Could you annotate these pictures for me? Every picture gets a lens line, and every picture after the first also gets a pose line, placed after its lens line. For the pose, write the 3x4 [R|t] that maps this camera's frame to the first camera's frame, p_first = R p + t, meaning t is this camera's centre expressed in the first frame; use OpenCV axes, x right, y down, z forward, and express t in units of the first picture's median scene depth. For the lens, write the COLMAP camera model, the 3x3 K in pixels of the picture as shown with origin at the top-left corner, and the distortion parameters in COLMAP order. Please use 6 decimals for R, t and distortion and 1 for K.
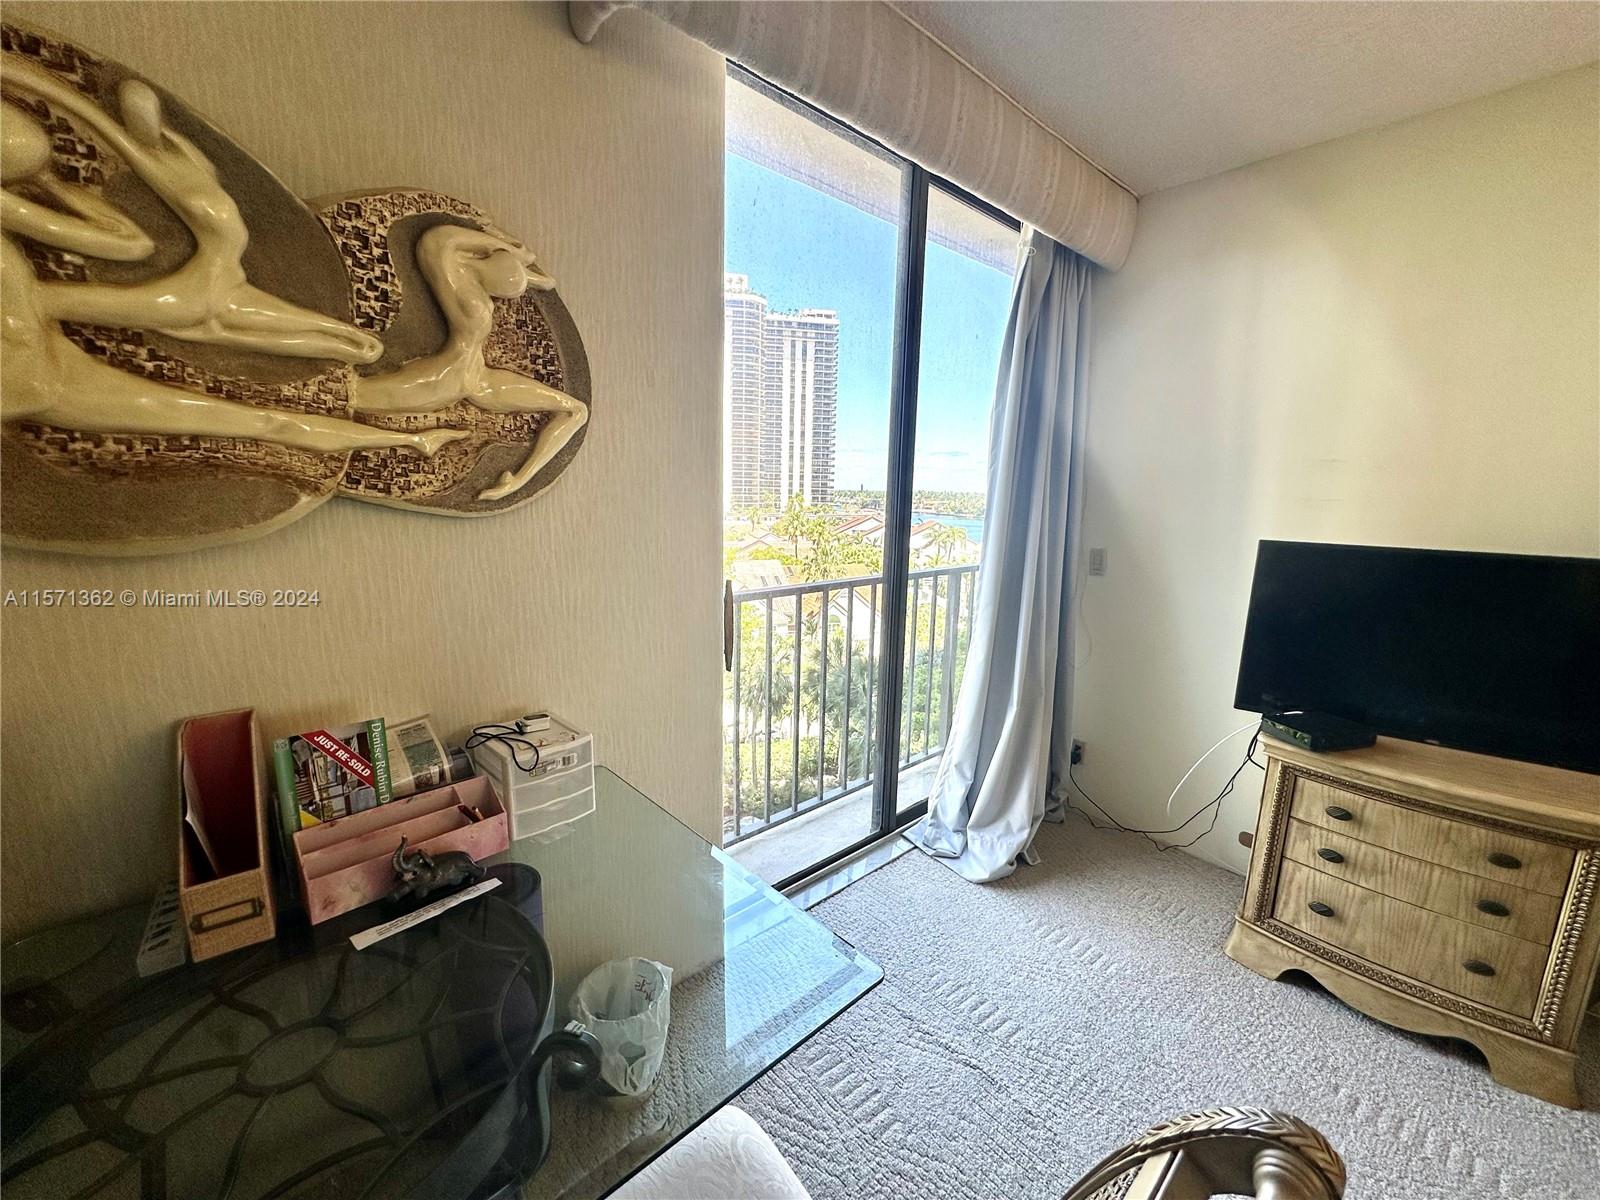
lens RADIAL K [[642.2, 0, 790.8], [0, 642.2, 600.7], [0, 0, 1]] dist [-0.001261, -0.000042]
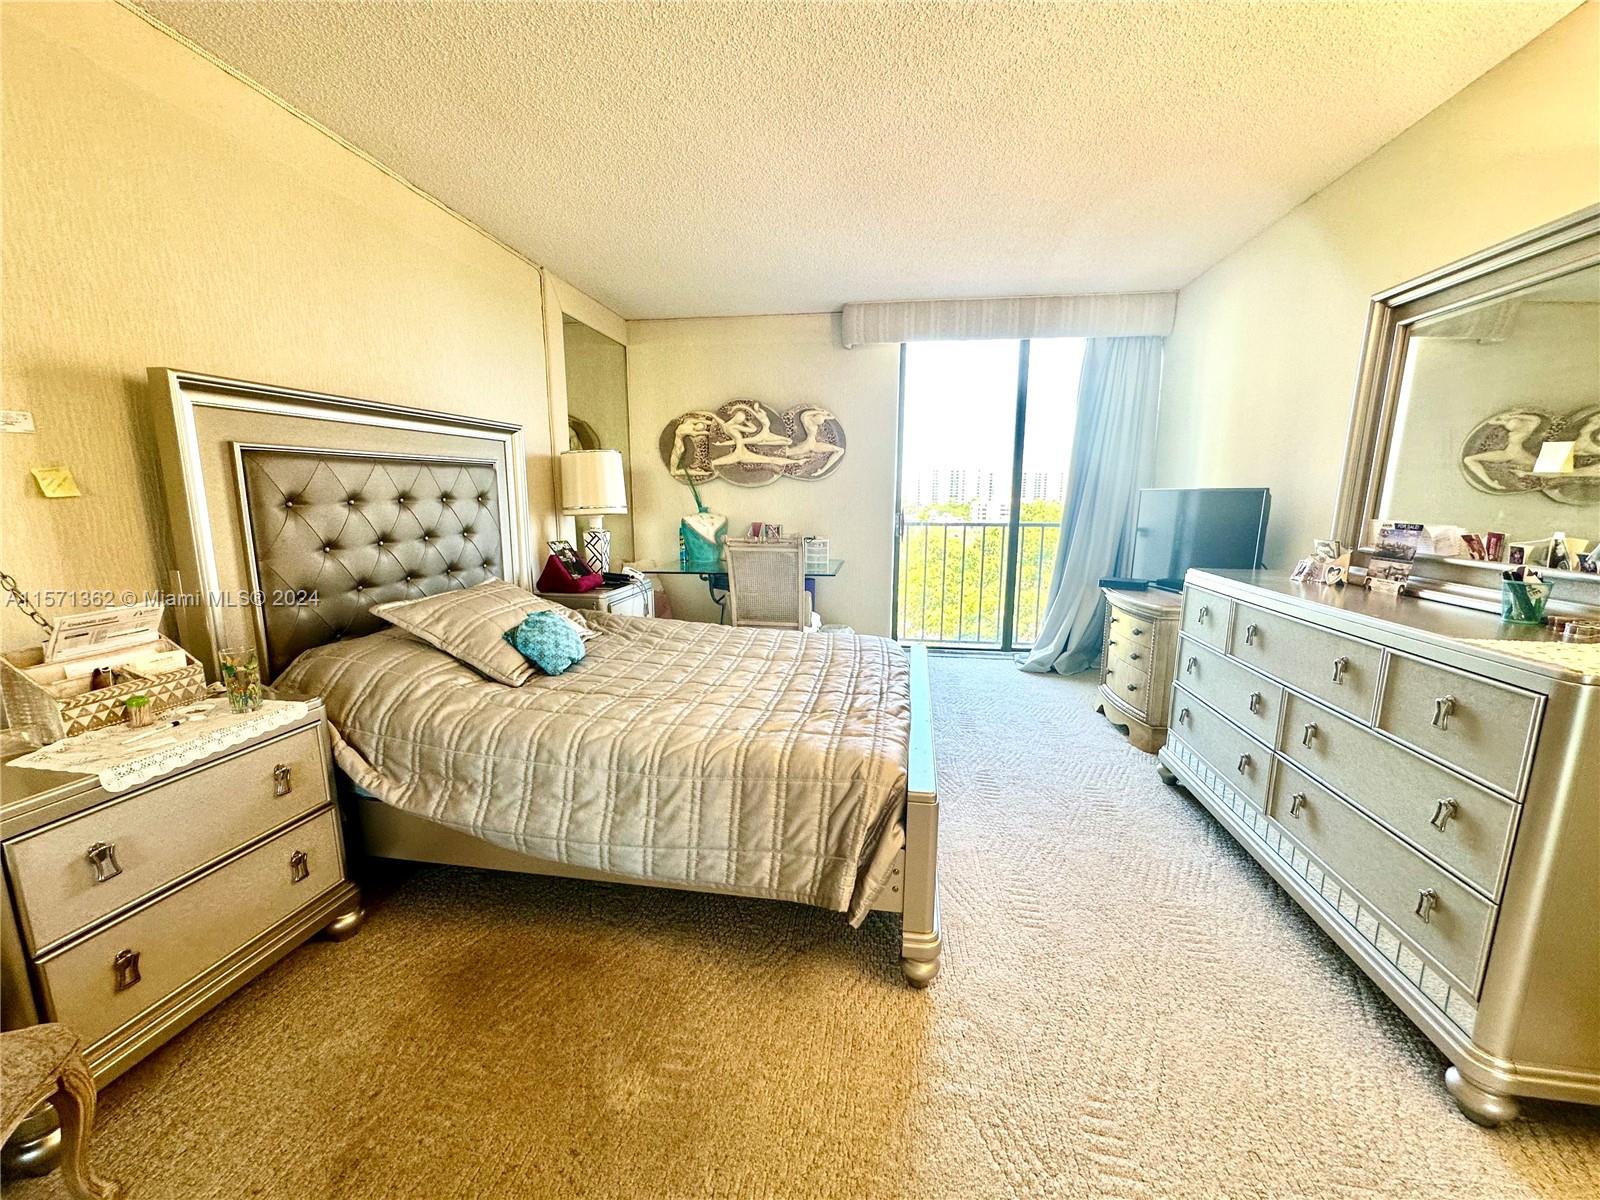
lens RADIAL K [[642.2, 0, 802.7], [0, 642.2, 604.1], [0, 0, 1]] dist [-0.001261, -0.000042]
pose [[0.639243, 0.118603, -0.759803, 2.879229], [-0.124382, 0.990972, 0.050041, 0.483518], [0.758879, 0.062518, 0.648224, -1.729926]]
